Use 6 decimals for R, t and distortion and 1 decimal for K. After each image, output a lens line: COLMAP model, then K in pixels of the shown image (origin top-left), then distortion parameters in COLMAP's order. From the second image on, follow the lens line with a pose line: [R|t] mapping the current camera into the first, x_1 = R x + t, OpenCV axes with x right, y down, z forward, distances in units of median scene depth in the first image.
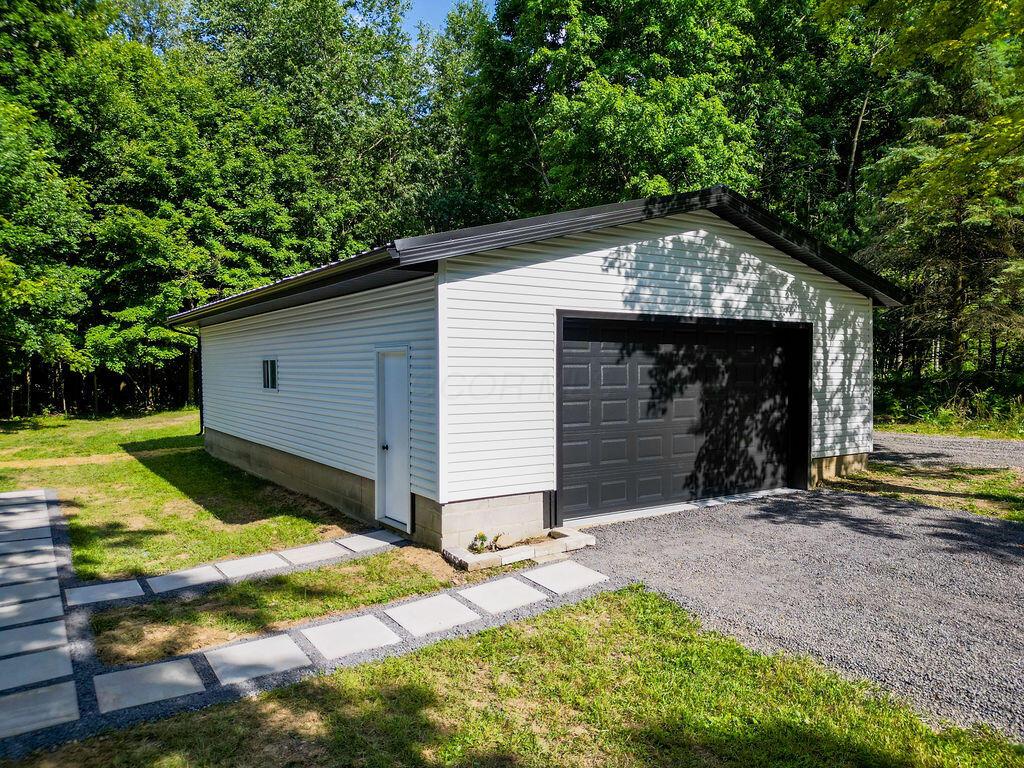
lens RADIAL K [[721.5, 0, 508.5], [0, 721.5, 379.1], [0, 0, 1]] dist [0.103346, -0.135557]
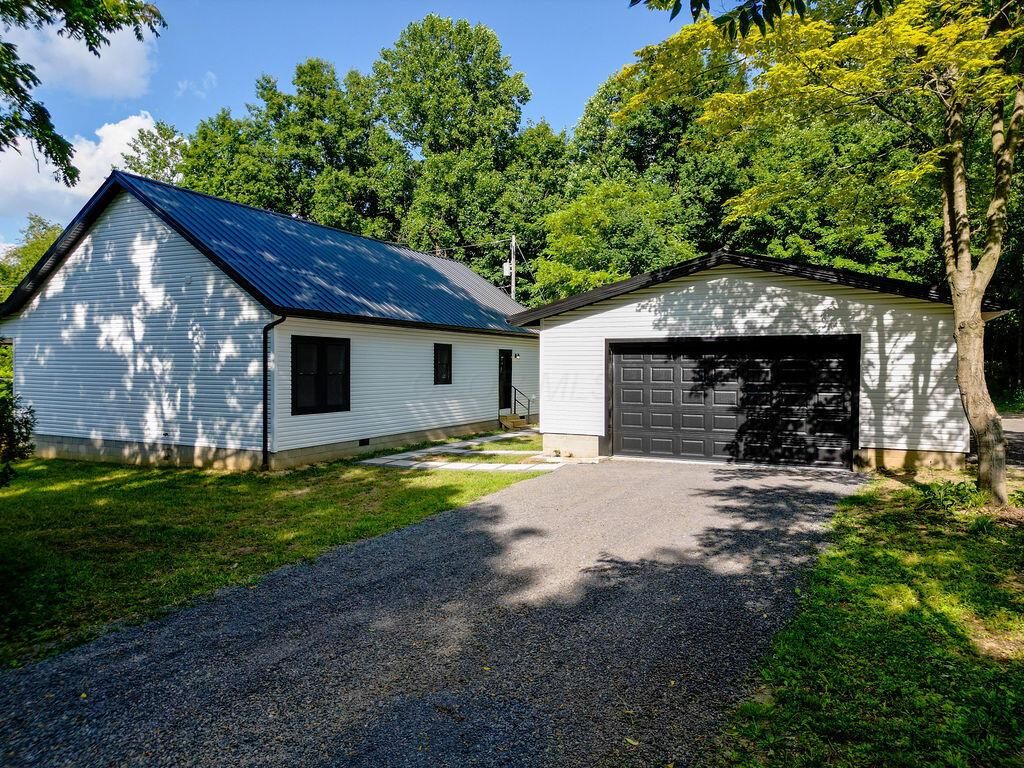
lens RADIAL K [[721.5, 0, 508.5], [0, 721.5, 379.1], [0, 0, 1]] dist [0.103346, -0.135557]
pose [[0.508843, 0.002891, -0.860855, 1.263587], [-0.010050, 0.999946, -0.002582, 0.012280], [0.860801, 0.009966, 0.508844, -0.127454]]
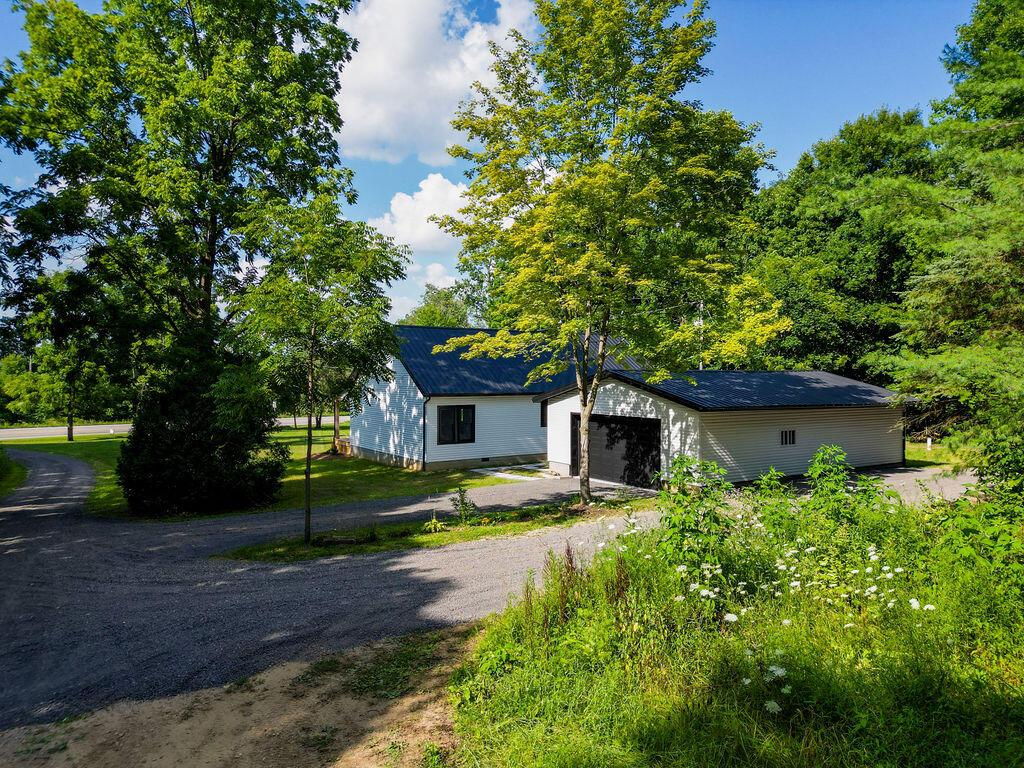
lens RADIAL K [[721.5, 0, 508.5], [0, 721.5, 379.1], [0, 0, 1]] dist [0.103346, -0.135557]
pose [[-0.010545, 0.004438, -0.999935, 2.841907], [-0.015584, 0.999868, 0.004602, -0.217423], [0.999823, 0.015632, -0.010474, 0.605445]]
